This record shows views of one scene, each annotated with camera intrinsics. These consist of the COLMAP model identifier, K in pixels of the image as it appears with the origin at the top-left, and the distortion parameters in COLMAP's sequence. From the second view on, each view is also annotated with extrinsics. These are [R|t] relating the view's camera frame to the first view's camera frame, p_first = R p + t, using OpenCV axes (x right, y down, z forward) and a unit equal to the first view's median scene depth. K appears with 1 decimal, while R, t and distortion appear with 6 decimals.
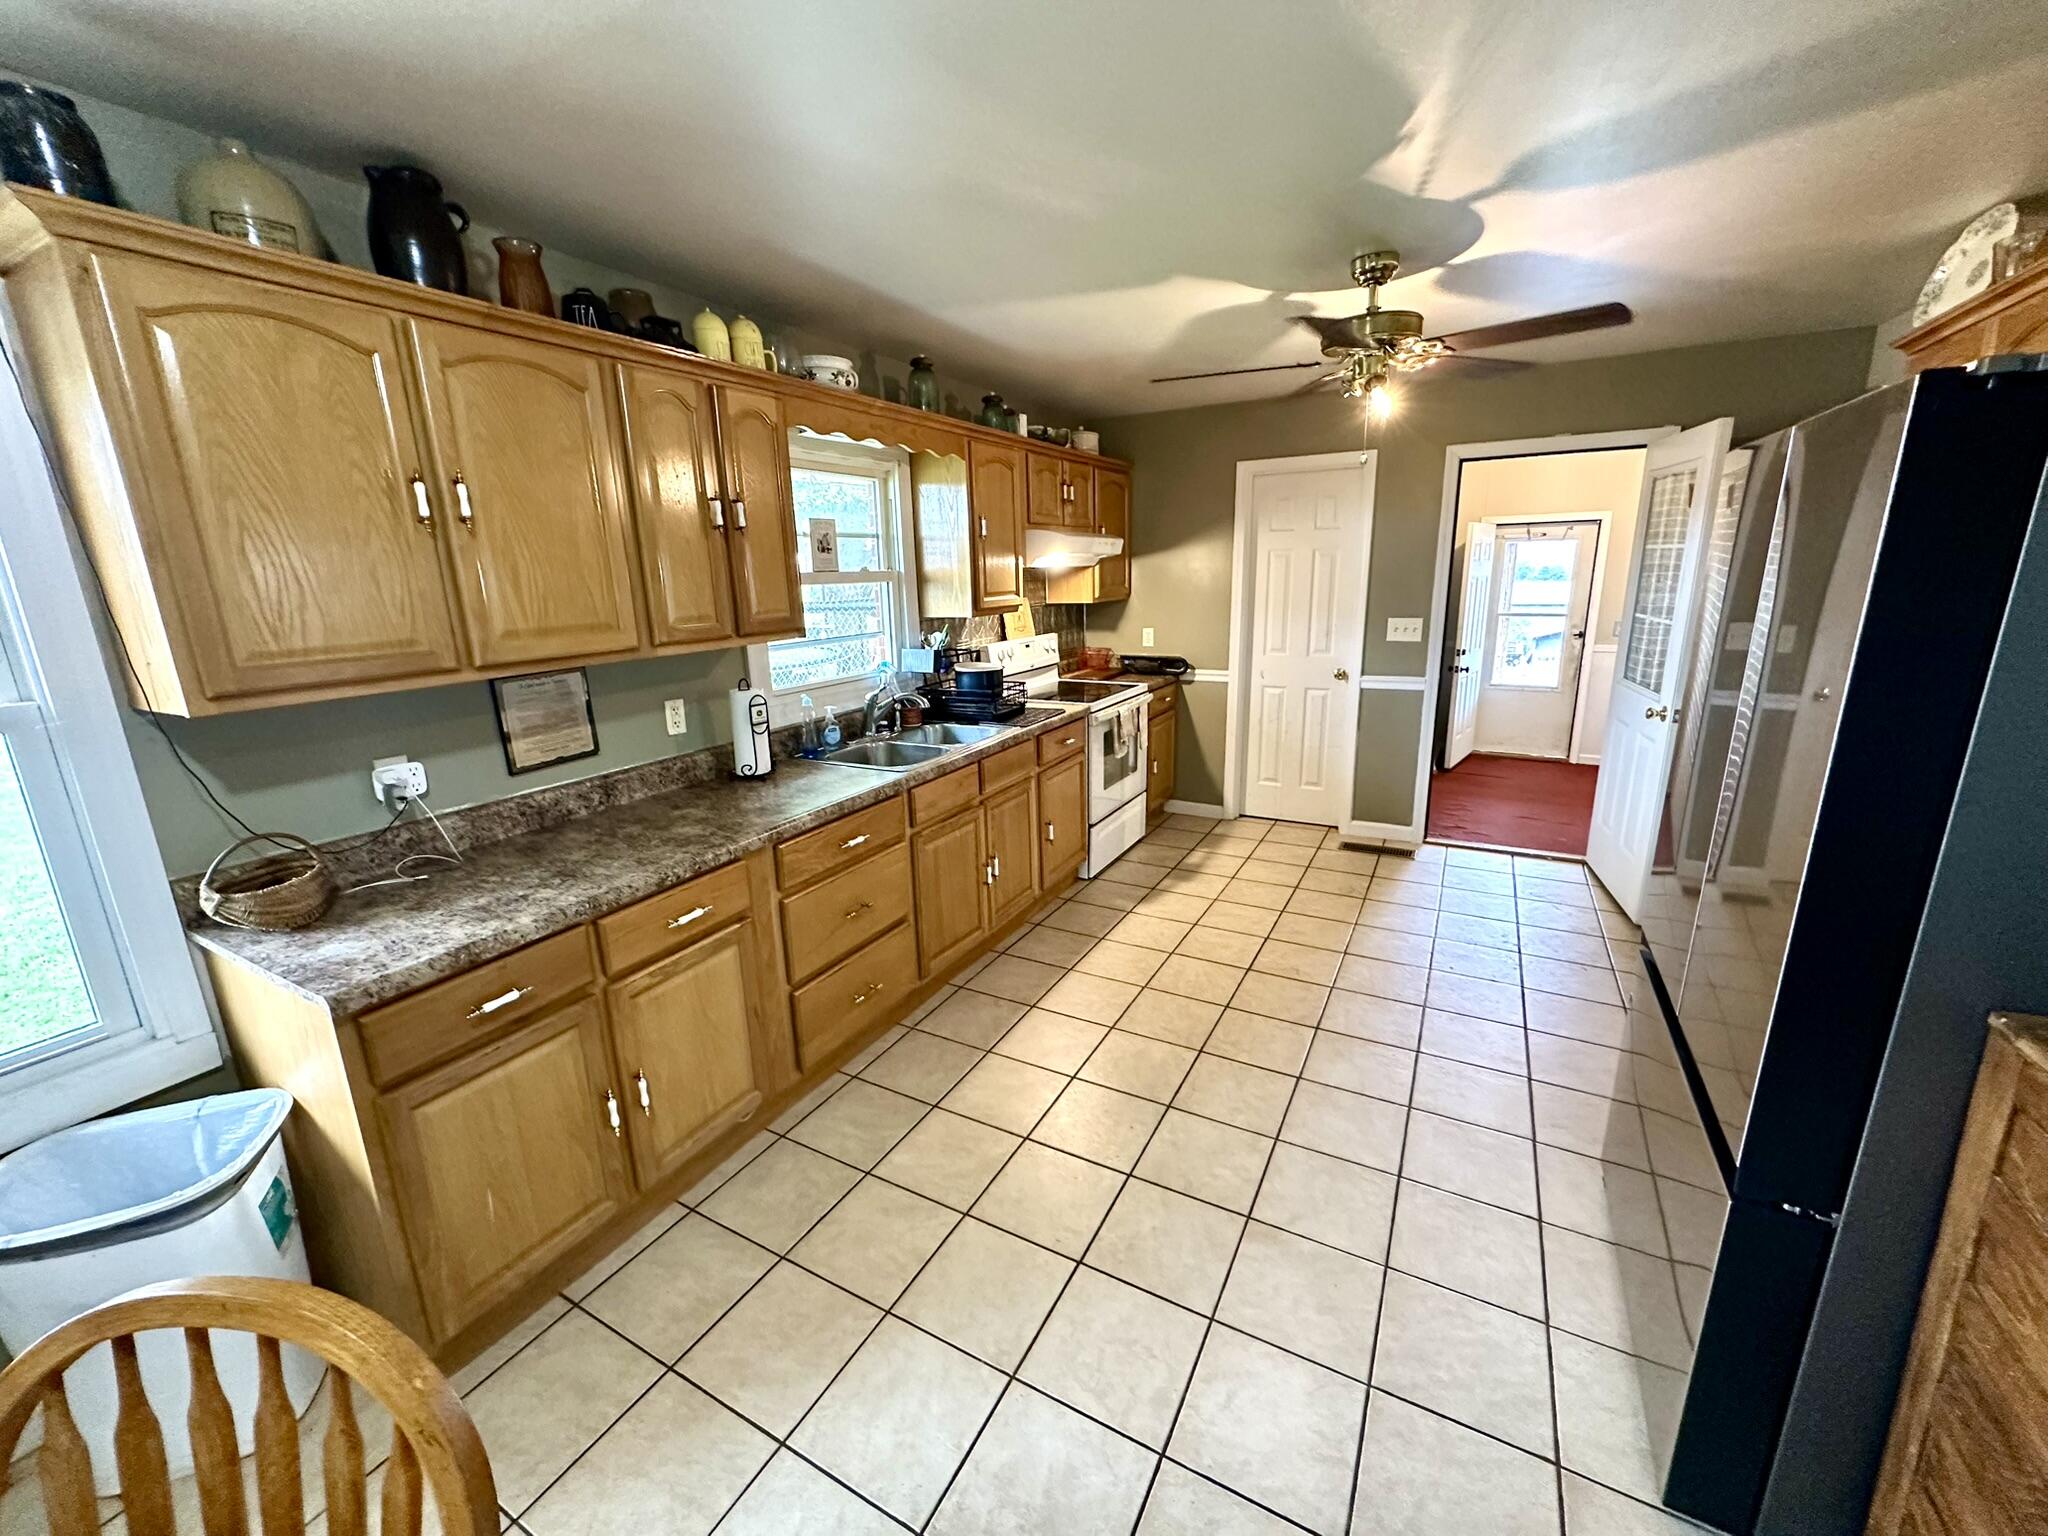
lens RADIAL K [[817.8, 0, 1024.0], [0, 817.8, 768.7], [0, 0, 1]] dist [-0.000976, -0.000092]
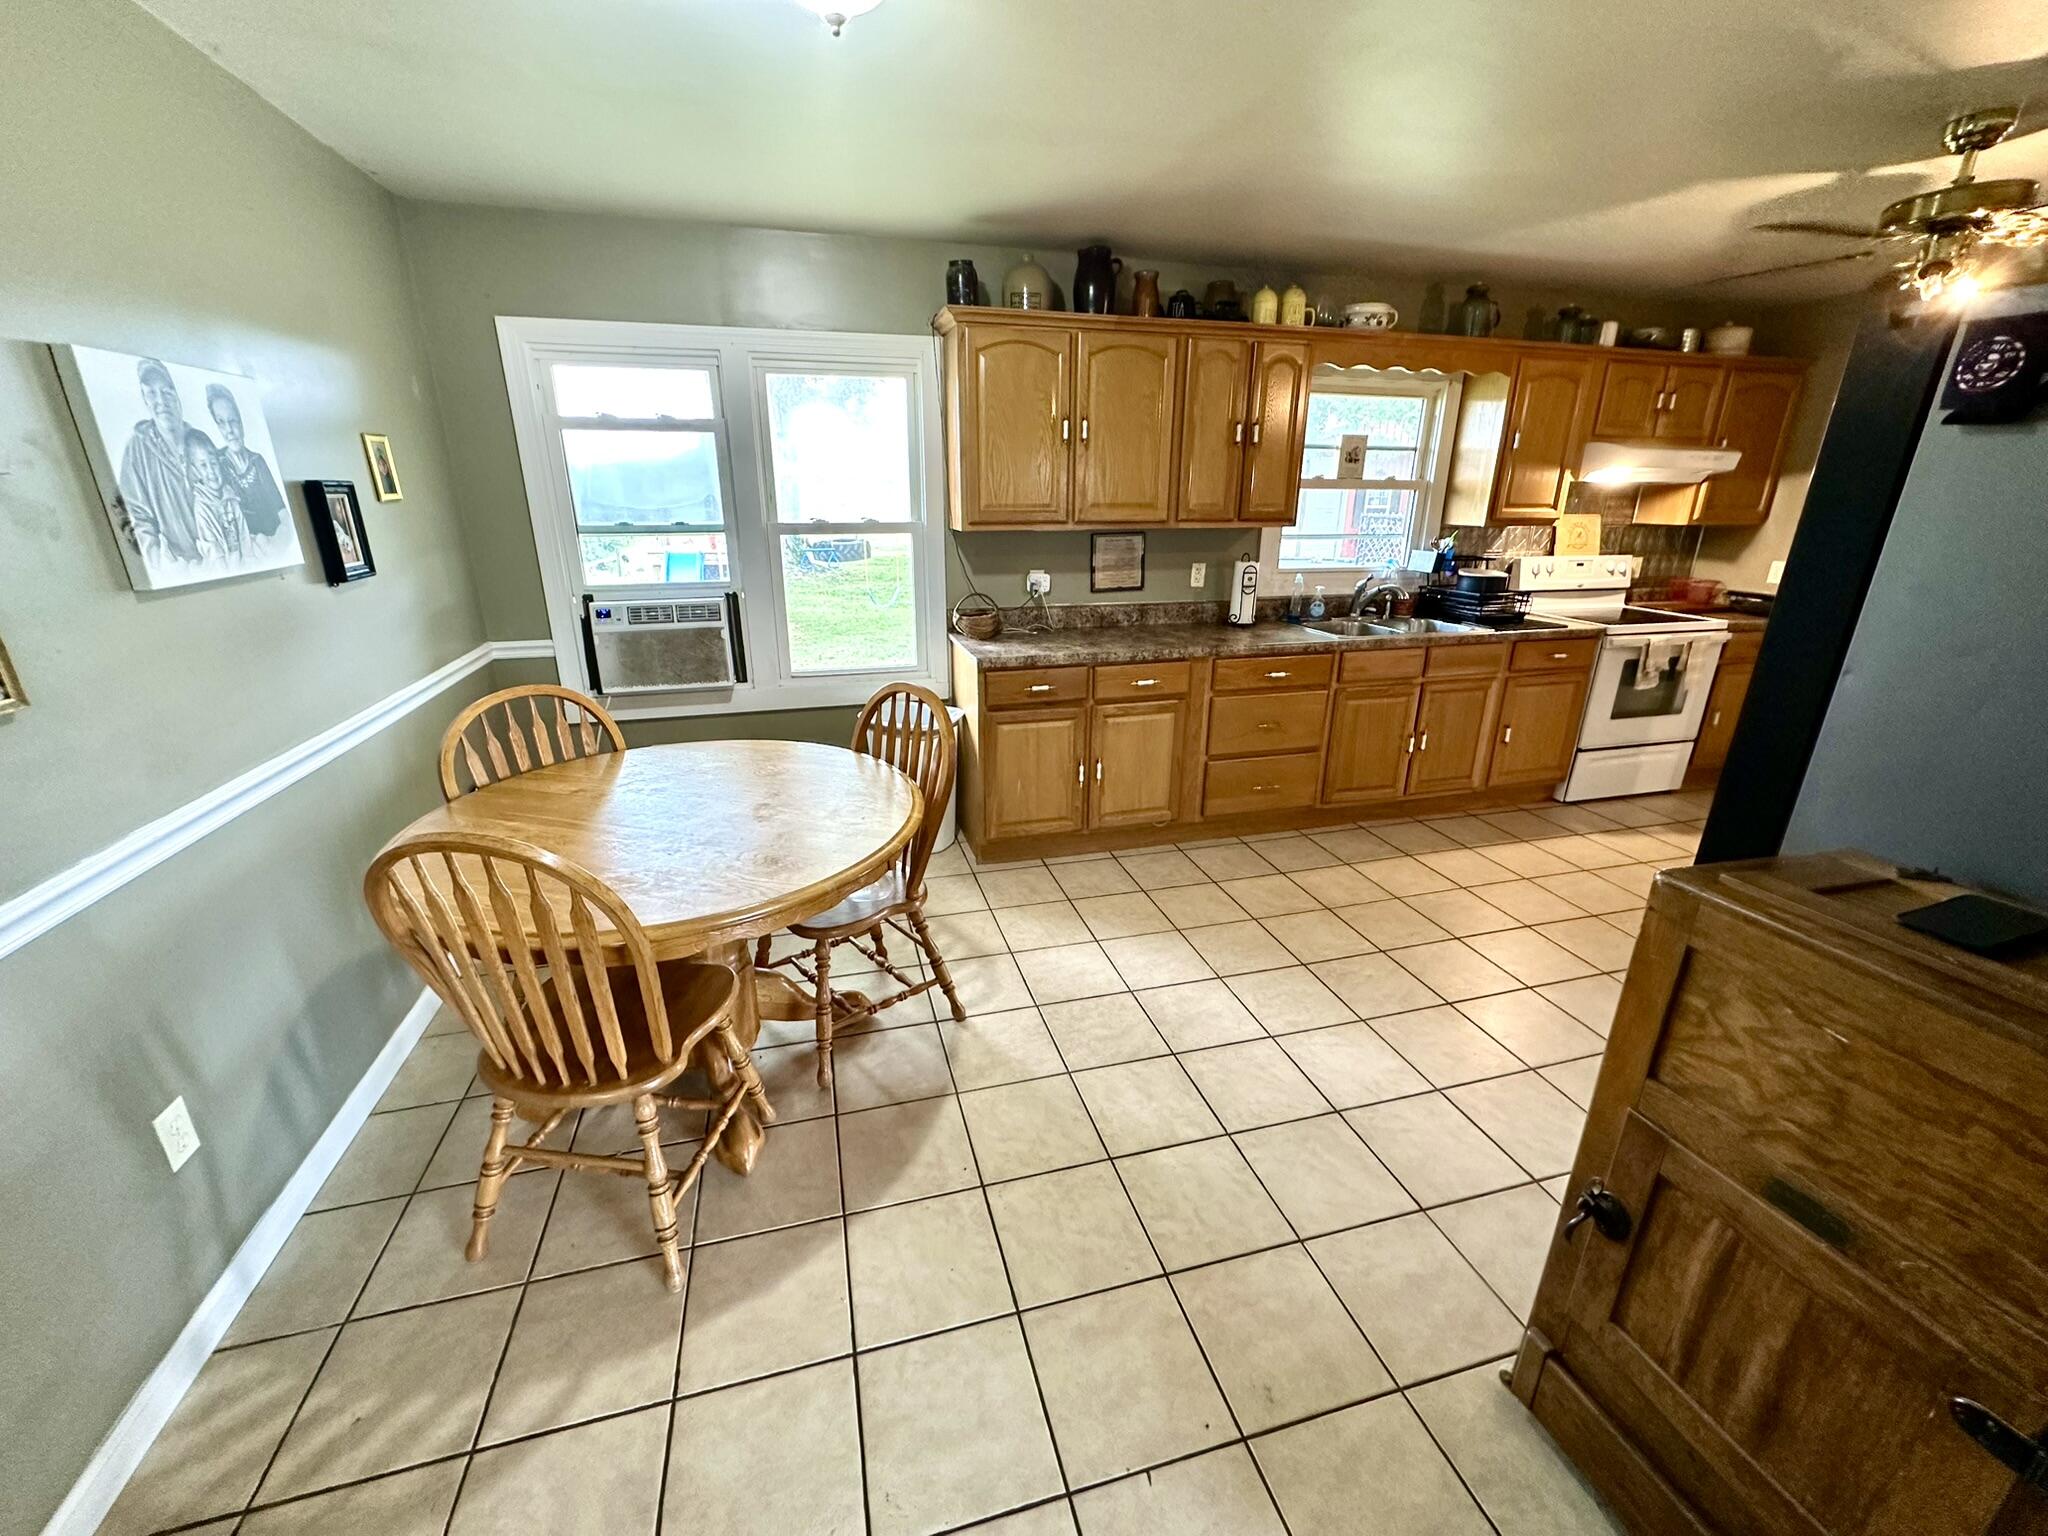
lens RADIAL K [[817.8, 0, 1024.0], [0, 817.8, 768.3], [0, 0, 1]] dist [-0.000976, -0.000092]
pose [[0.699383, 0.259422, -0.666006, 0.429387], [-0.195356, 0.965707, 0.171014, 0.082697], [0.687532, 0.010504, 0.726078, -0.288859]]
